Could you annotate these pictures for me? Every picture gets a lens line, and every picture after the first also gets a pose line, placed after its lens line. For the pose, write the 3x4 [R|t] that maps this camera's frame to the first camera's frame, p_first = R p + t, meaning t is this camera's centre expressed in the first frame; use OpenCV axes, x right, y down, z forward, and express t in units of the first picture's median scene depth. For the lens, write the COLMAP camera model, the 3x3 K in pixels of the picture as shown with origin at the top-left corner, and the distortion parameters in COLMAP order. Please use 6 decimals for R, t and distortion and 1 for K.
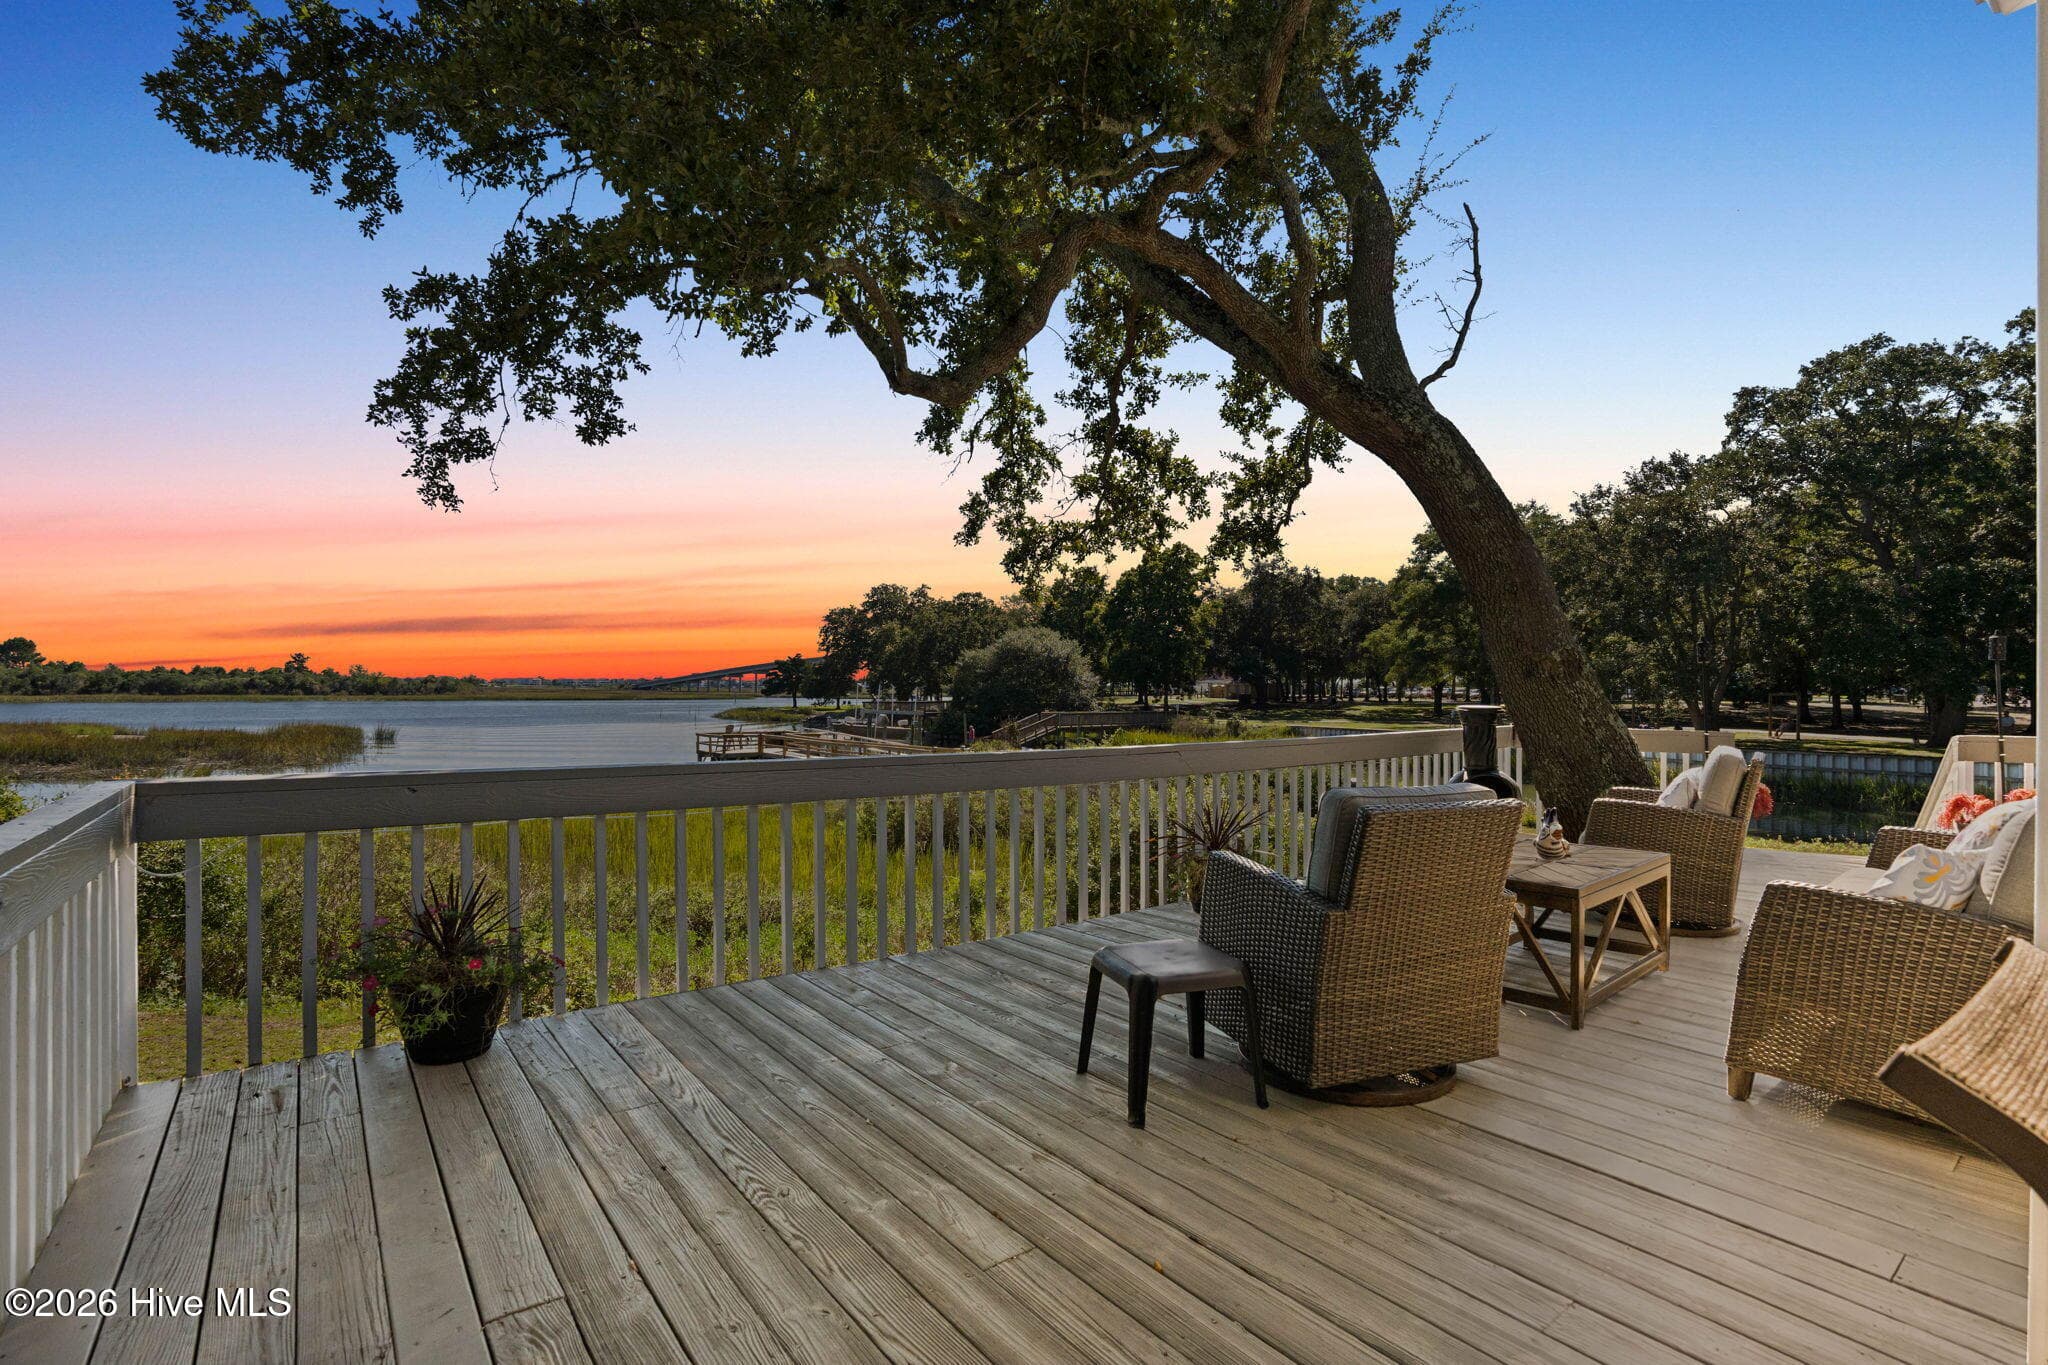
lens RADIAL K [[948.7, 0, 1024.0], [0, 948.7, 682.5], [0, 0, 1]] dist [-0.063281, 0.020200]
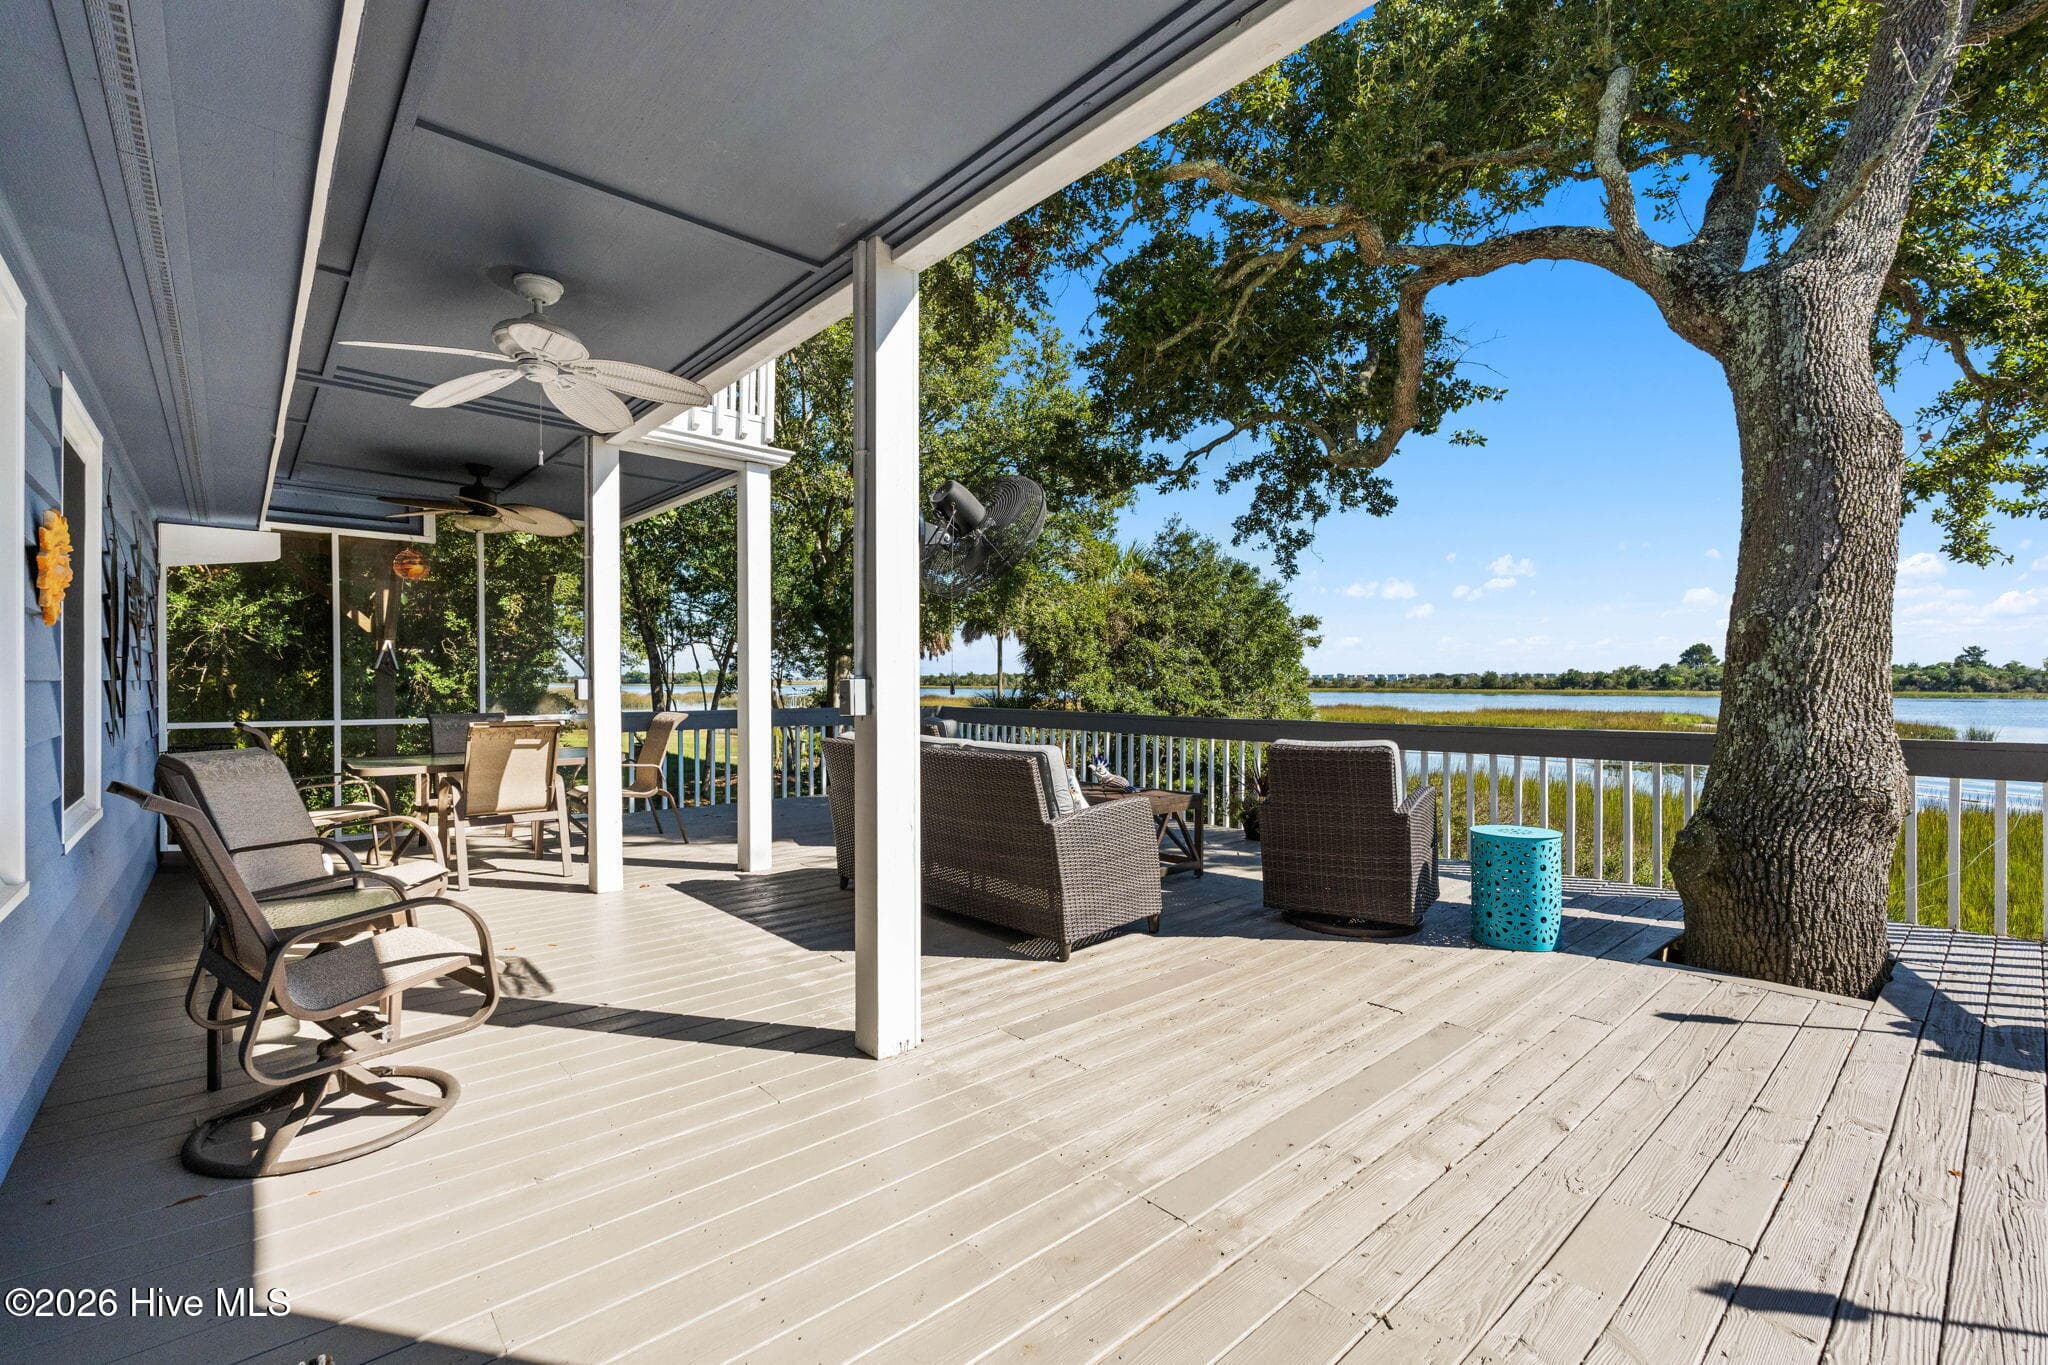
lens RADIAL K [[893.1, 0, 1018.6], [0, 893.1, 678.1], [0, 0, 1]] dist [-0.011445, 0.000468]
pose [[0.056355, -0.008011, -0.998379, 0.686053], [0.006716, 0.999948, -0.007645, 0.005210], [0.998388, -0.006274, 0.056406, 0.263372]]
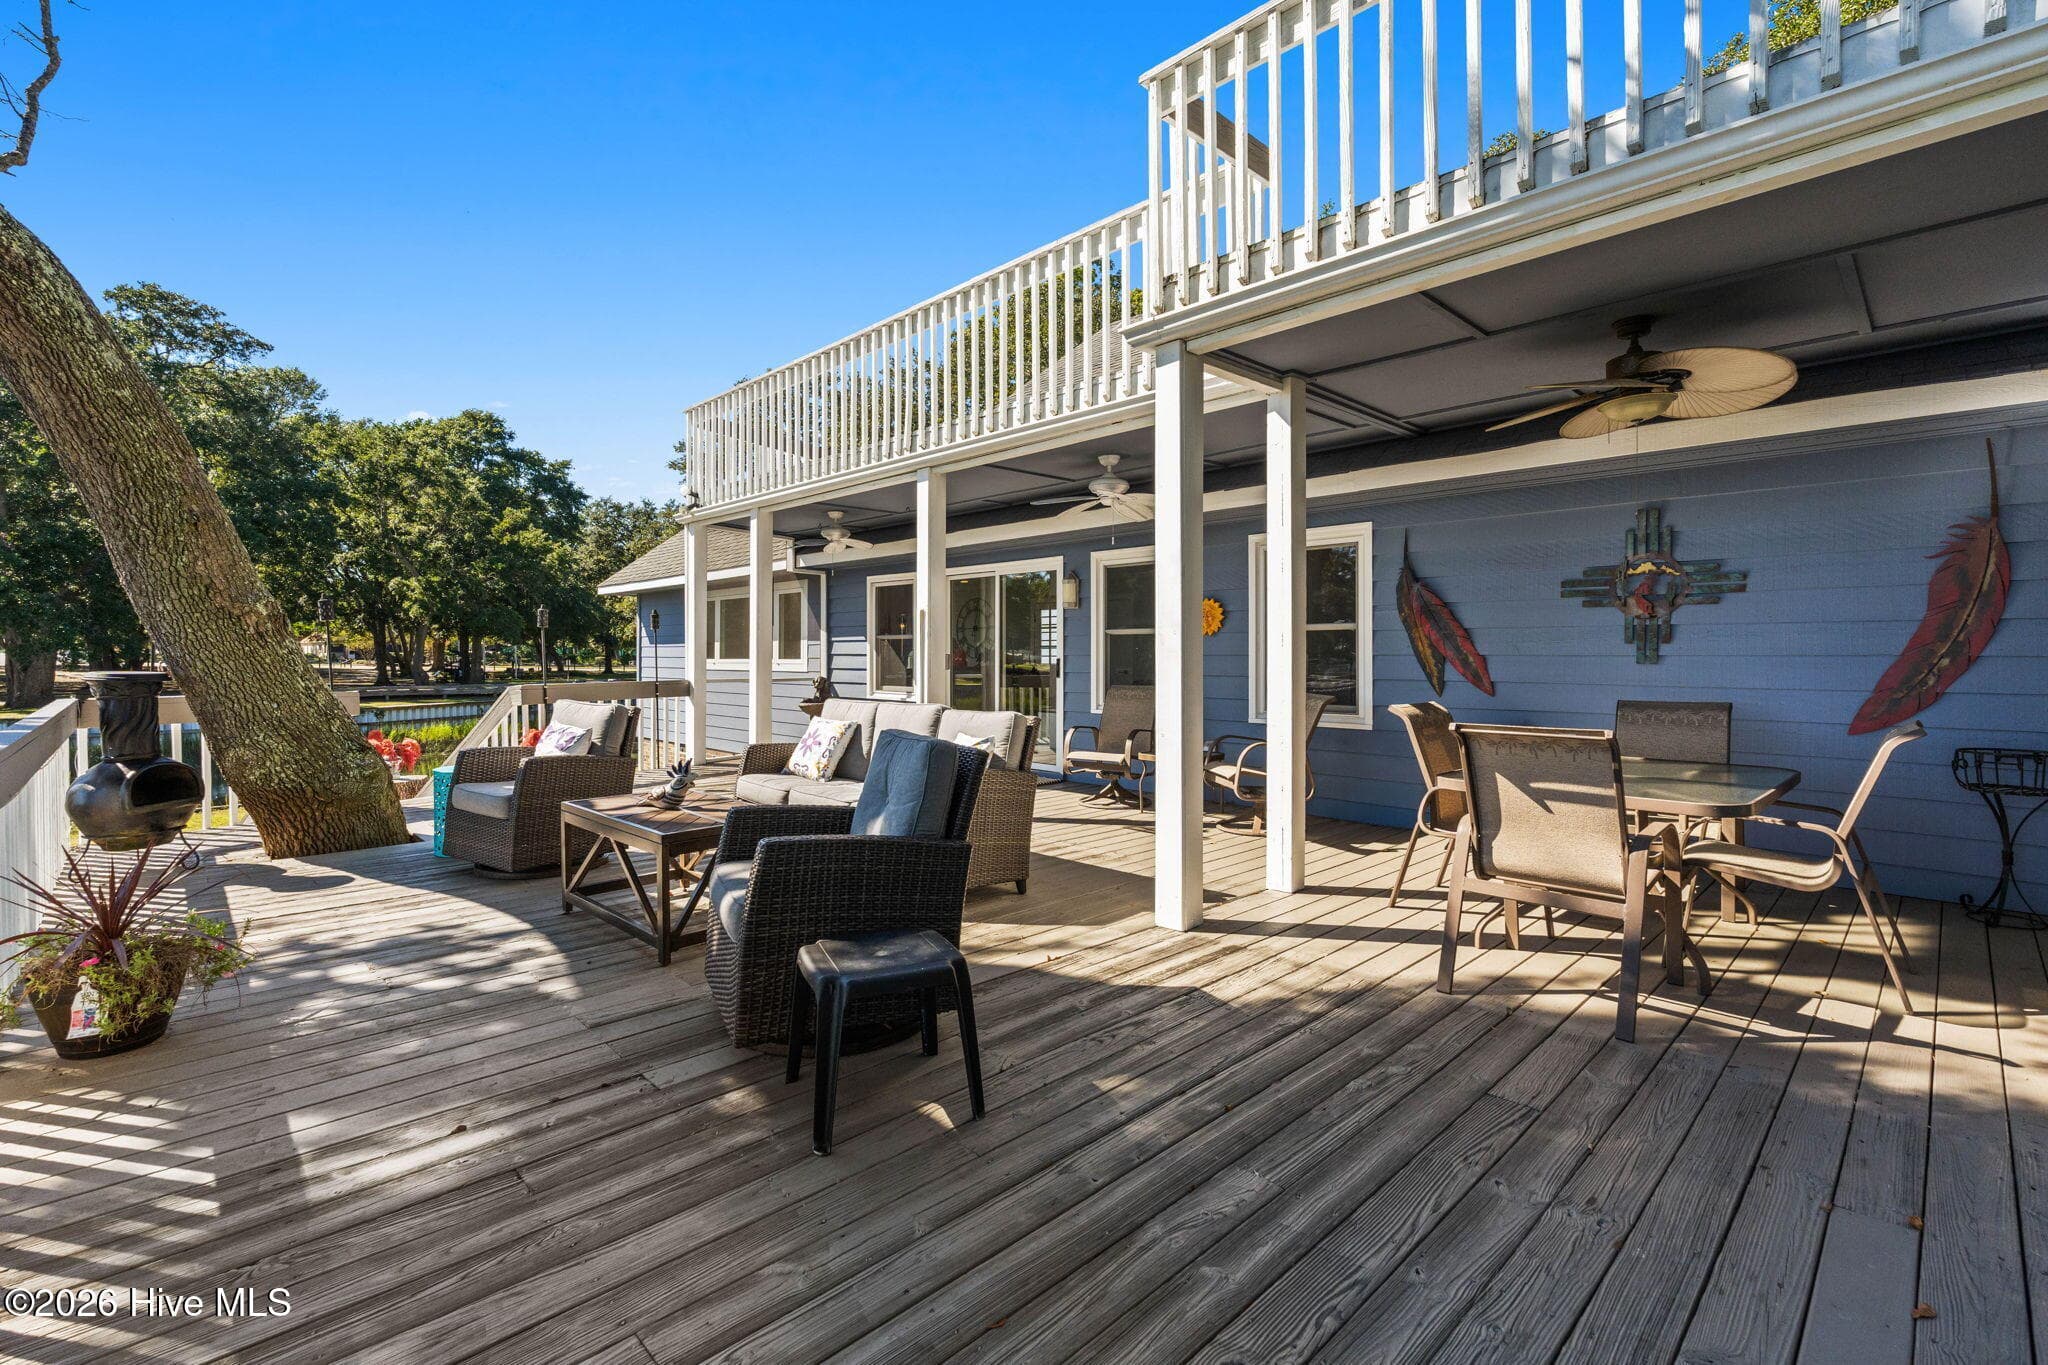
lens RADIAL K [[916.0, 0, 1027.1], [0, 916.0, 653.3], [0, 0, 1]] dist [-0.004652, -0.000247]
pose [[-0.104327, -0.005739, 0.994527, -0.177182], [-0.006106, 0.999968, 0.005130, 0.001473], [-0.994524, -0.005537, -0.104359, 0.235325]]
